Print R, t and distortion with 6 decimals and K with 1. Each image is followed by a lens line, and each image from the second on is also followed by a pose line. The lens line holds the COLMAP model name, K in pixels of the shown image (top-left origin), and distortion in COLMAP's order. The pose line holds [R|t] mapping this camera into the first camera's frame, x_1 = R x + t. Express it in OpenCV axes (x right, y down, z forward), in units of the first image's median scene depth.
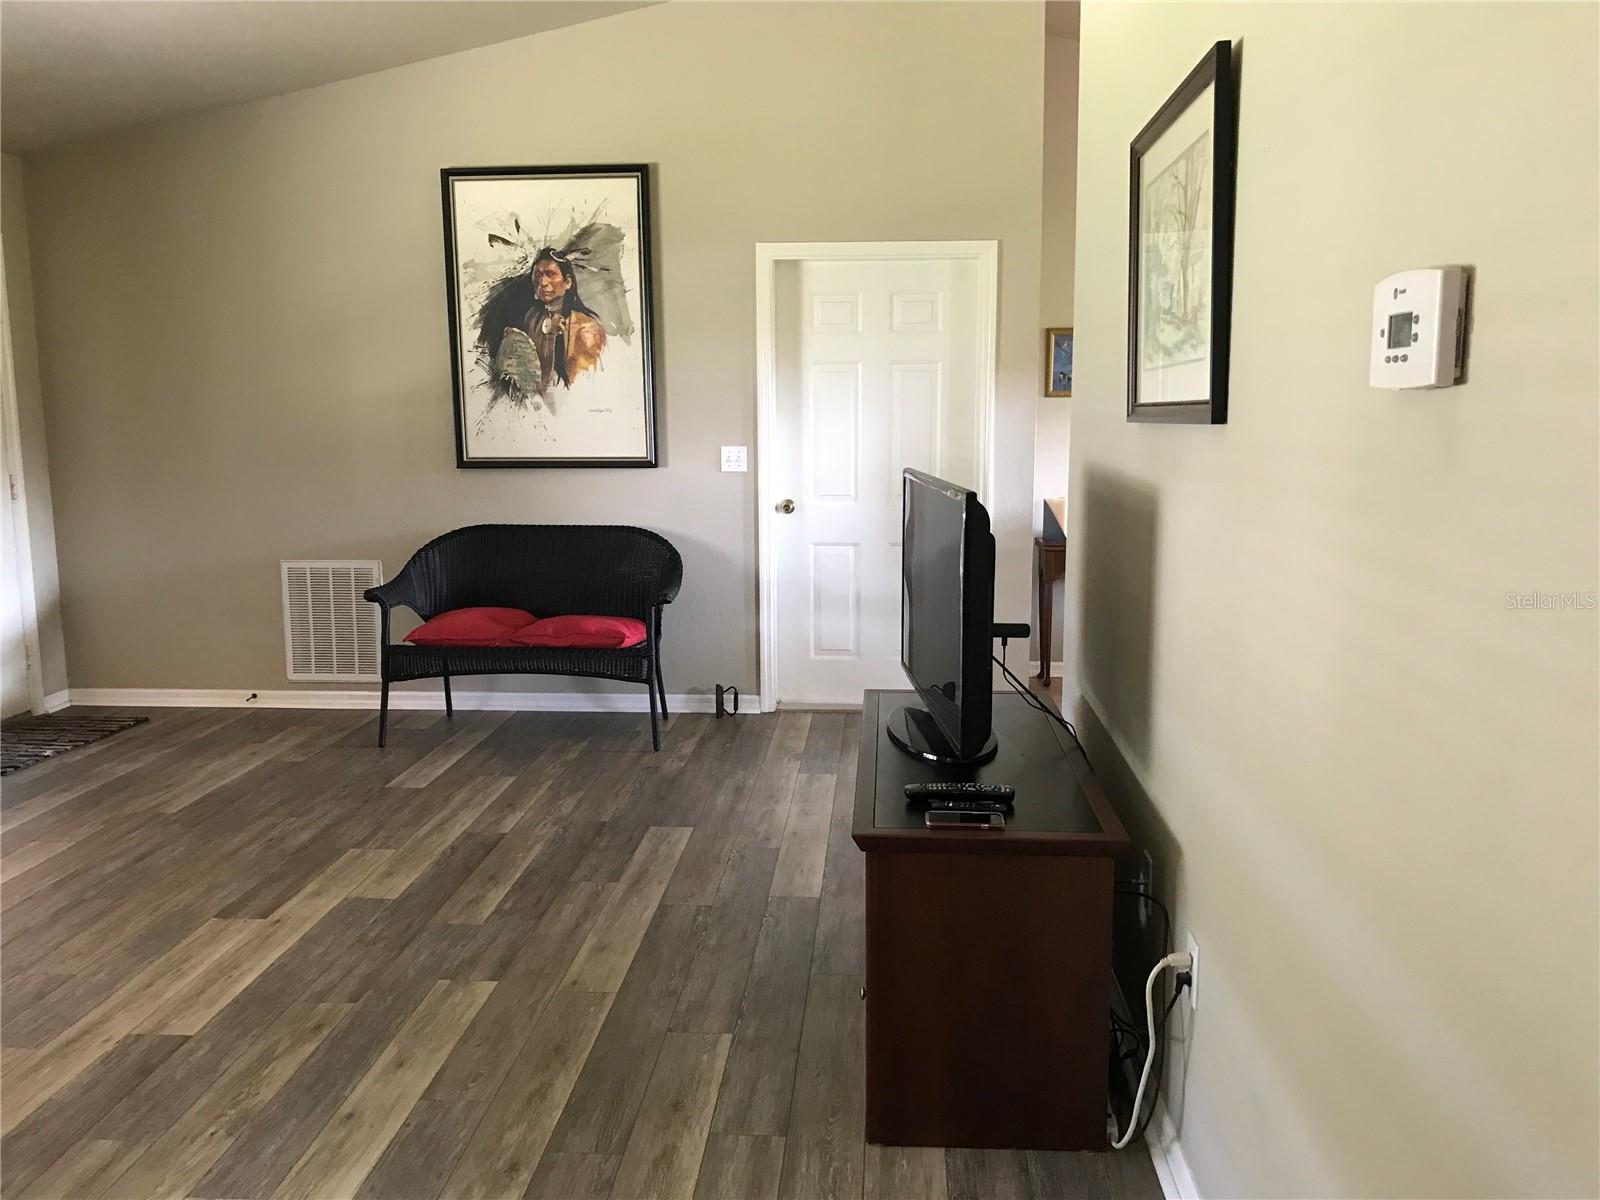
lens RADIAL K [[1313.8, 0, 815.4], [0, 1313.8, 580.7], [0, 0, 1]] dist [0.035271, -0.038491]
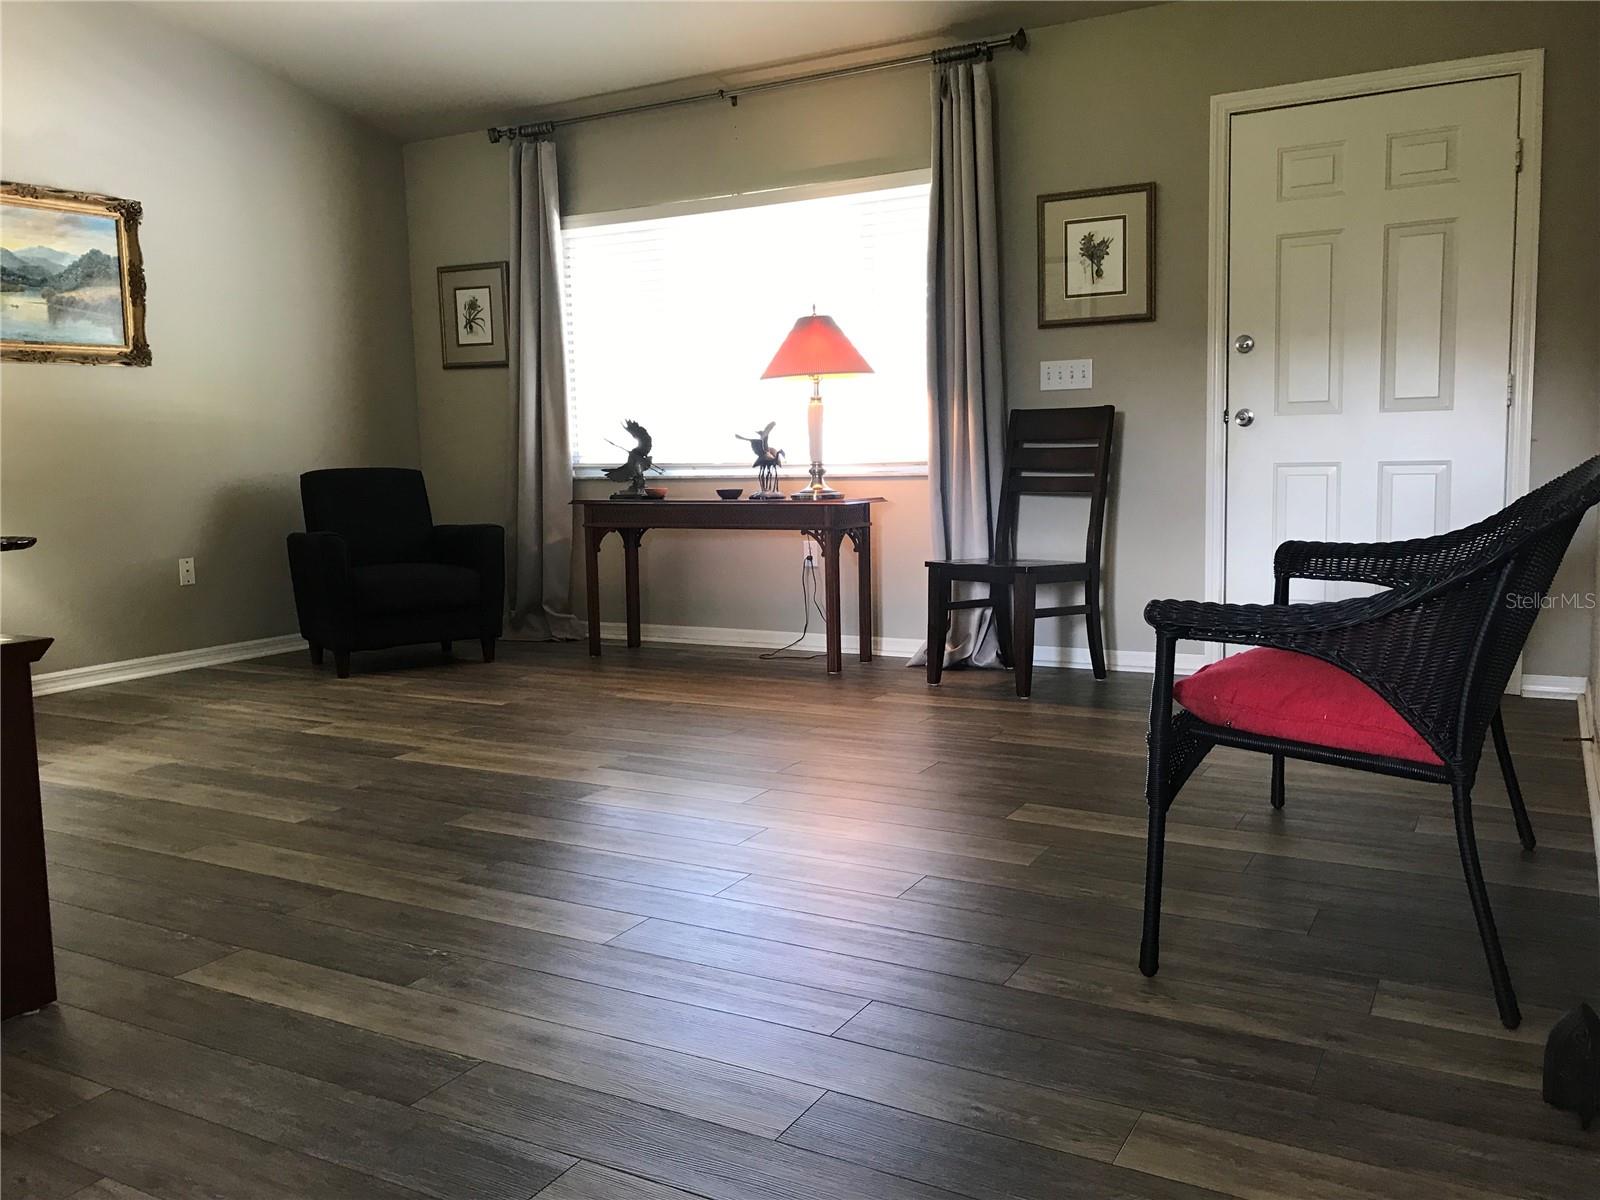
lens RADIAL K [[1313.8, 0, 806.6], [0, 1313.8, 592.3], [0, 0, 1]] dist [0.035271, -0.038491]
pose [[-0.436957, 0.114809, -0.892125, 0.397433], [-0.098369, 0.979773, 0.174268, -0.072484], [0.894088, 0.163905, -0.416825, 1.457688]]
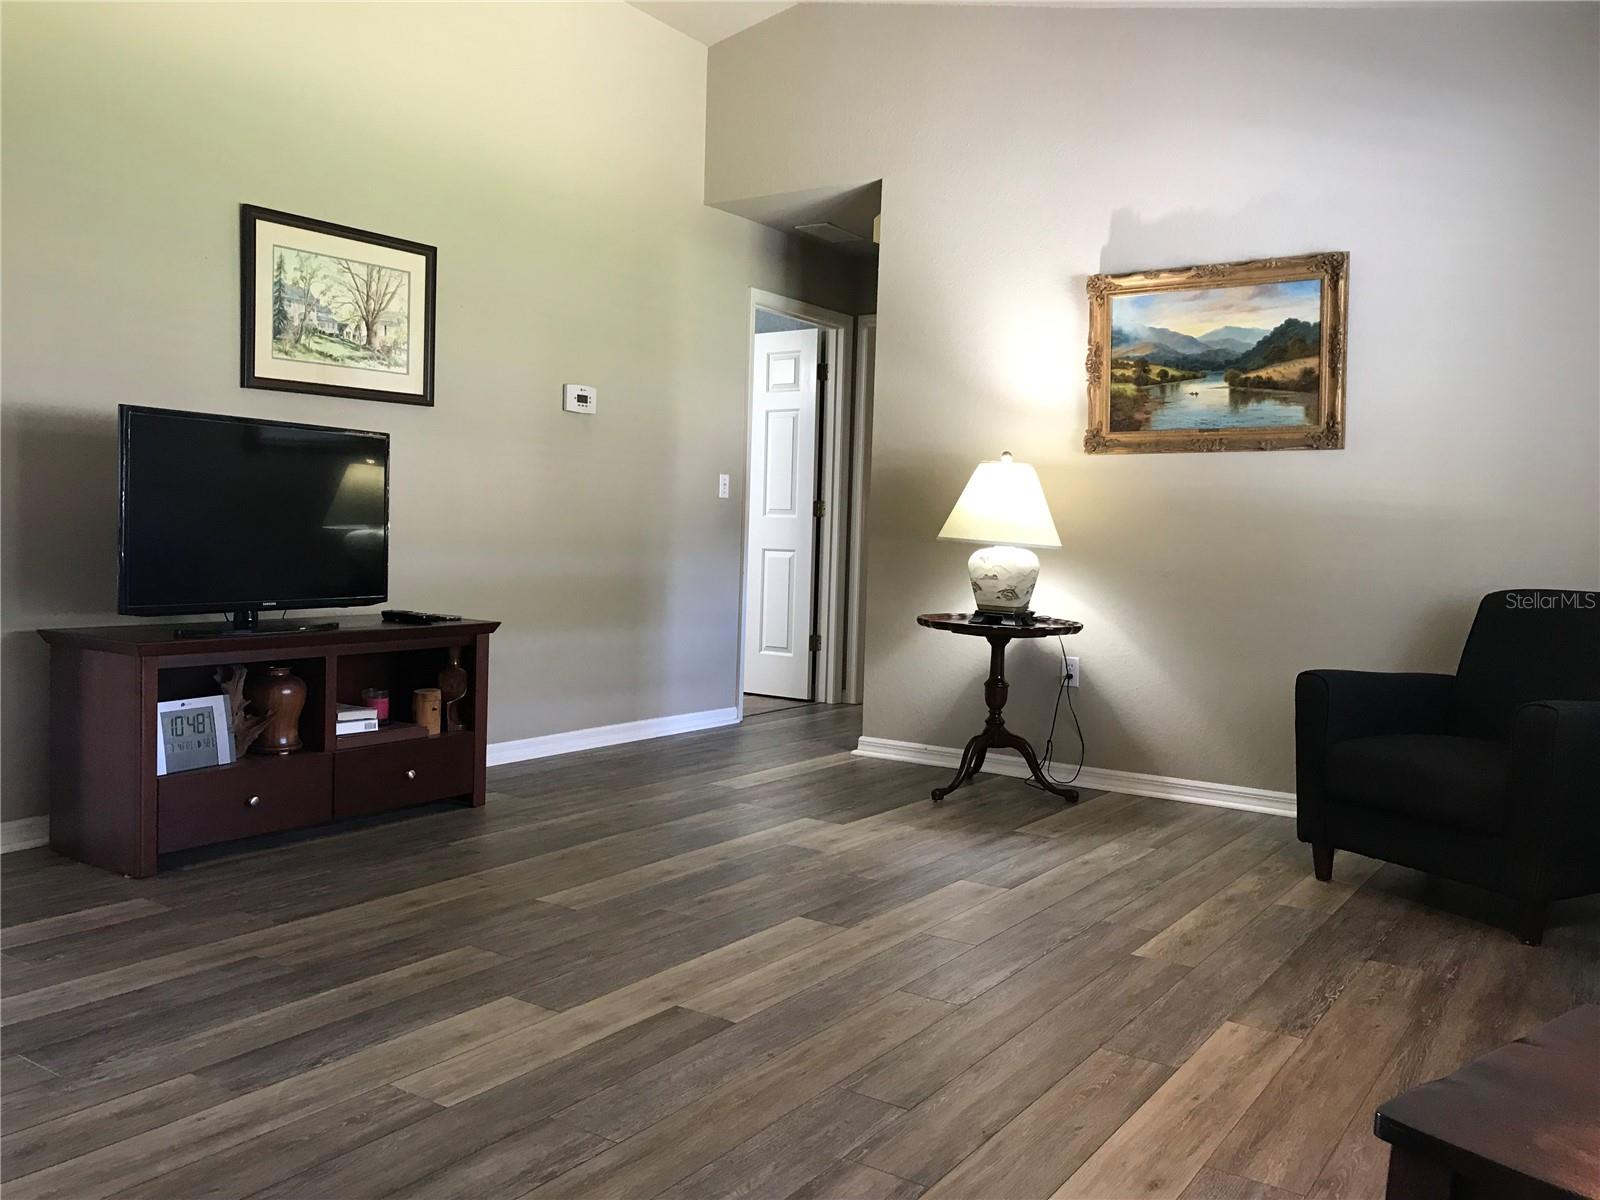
lens RADIAL K [[1313.8, 0, 796.7], [0, 1313.8, 587.0], [0, 0, 1]] dist [0.035271, -0.038491]
pose [[-0.856517, -0.045723, 0.514089, -0.781233], [0.042473, 0.986445, 0.158498, -0.077803], [-0.514368, 0.157591, -0.842965, 1.440743]]
